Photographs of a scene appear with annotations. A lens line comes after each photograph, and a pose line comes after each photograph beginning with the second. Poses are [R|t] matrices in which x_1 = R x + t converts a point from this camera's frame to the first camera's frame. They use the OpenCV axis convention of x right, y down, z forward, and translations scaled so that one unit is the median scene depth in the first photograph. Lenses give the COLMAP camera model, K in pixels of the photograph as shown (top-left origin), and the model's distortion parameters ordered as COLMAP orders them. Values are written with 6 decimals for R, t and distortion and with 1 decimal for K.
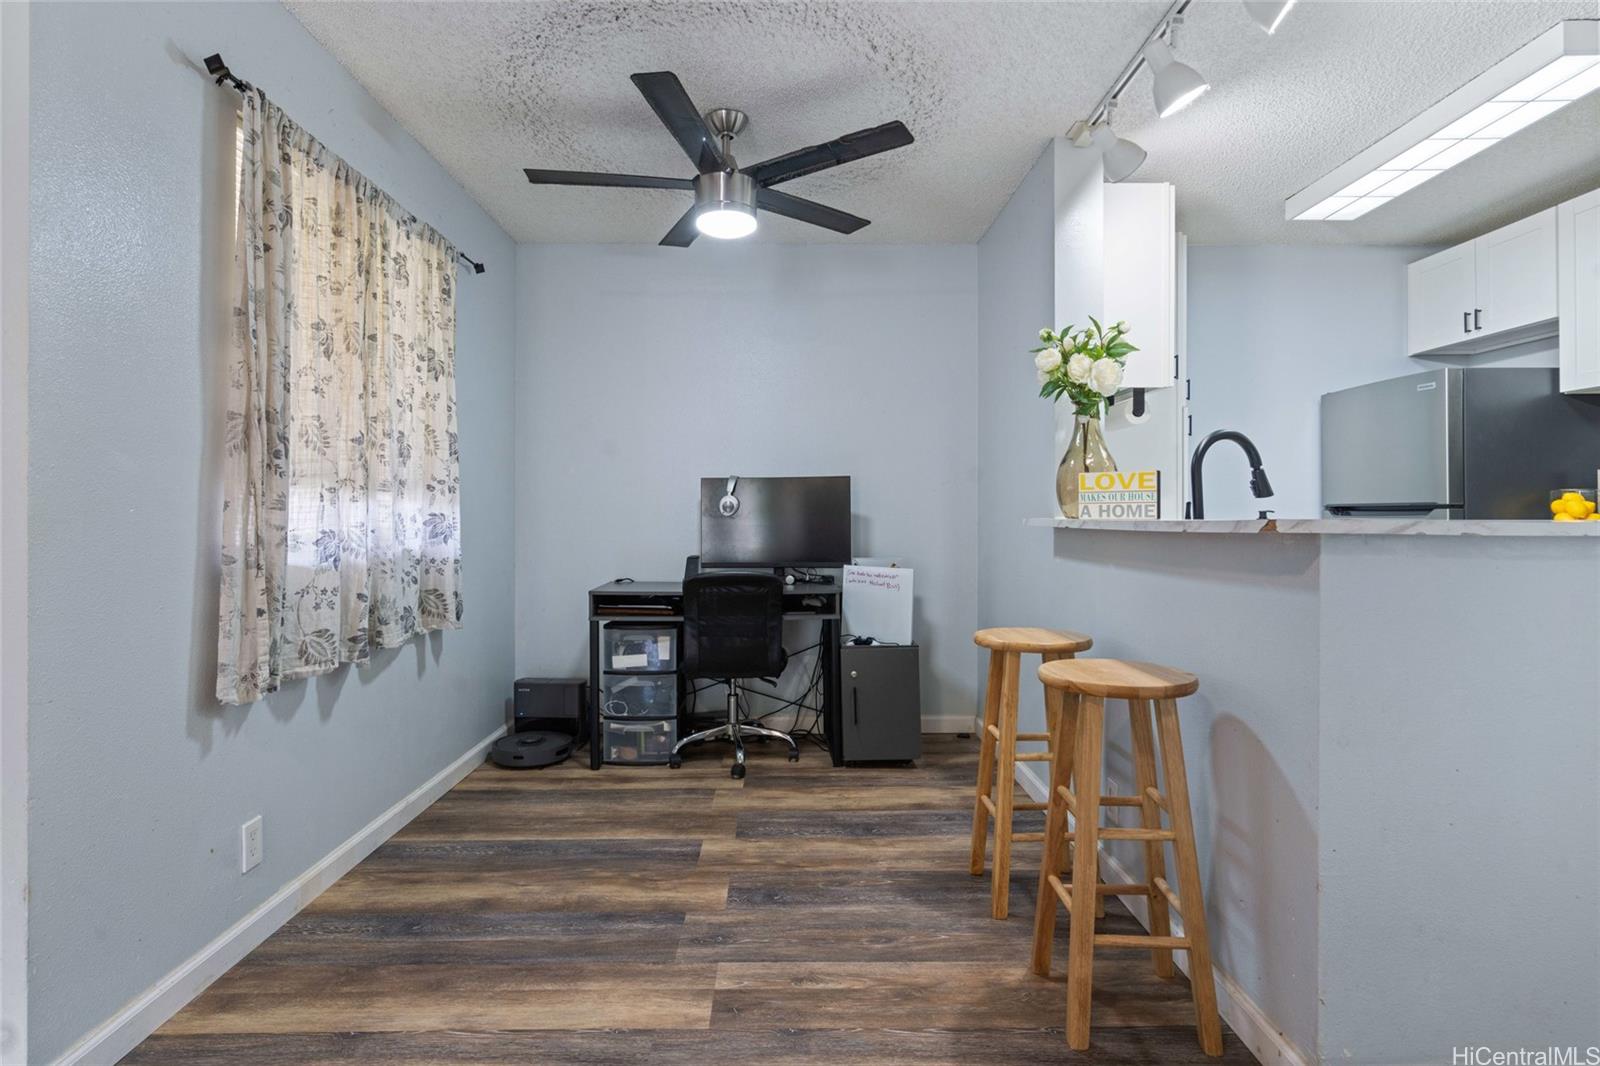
lens RADIAL K [[829.9, 0, 801.6], [0, 829.9, 526.5], [0, 0, 1]] dist [0.002923, 0.000497]
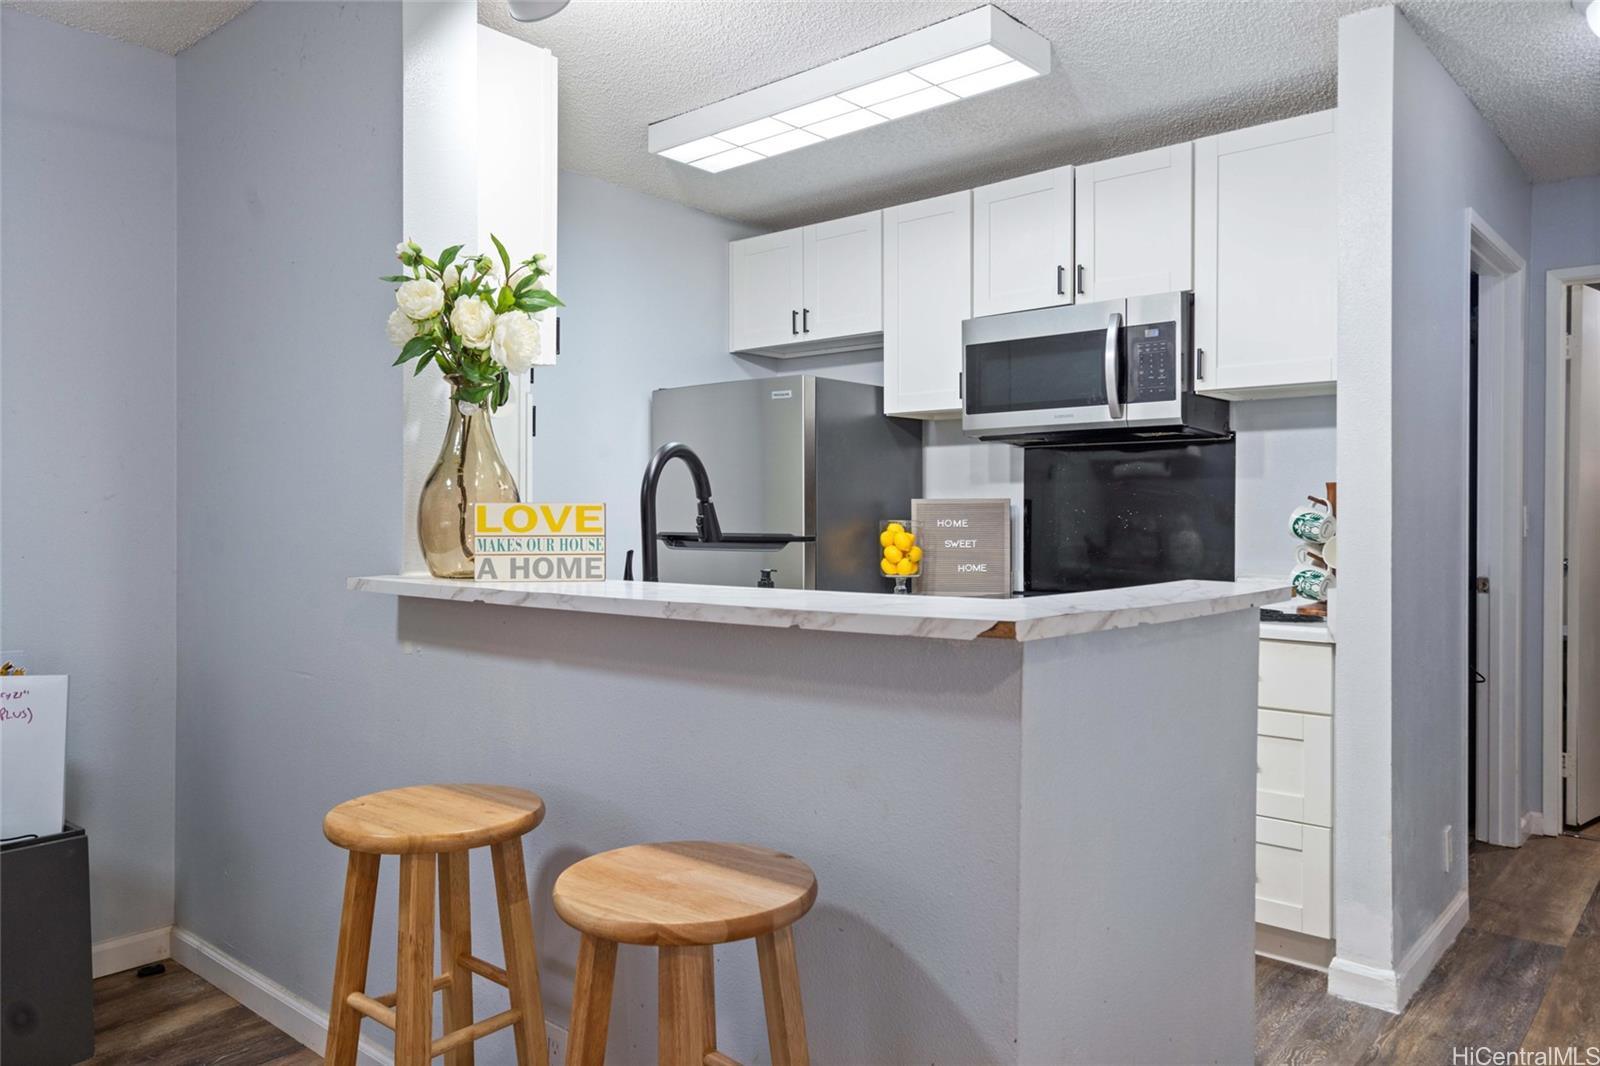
lens RADIAL K [[1134.9, 0, 799.2], [0, 1134.9, 528.7], [0, 0, 1]] dist [-0.001119, 0.010261]
pose [[0.667102, -0.003969, 0.744956, -0.100548], [0.005846, 0.999983, 0.000092, -0.042955], [-0.744943, 0.004294, 0.667114, 0.287967]]
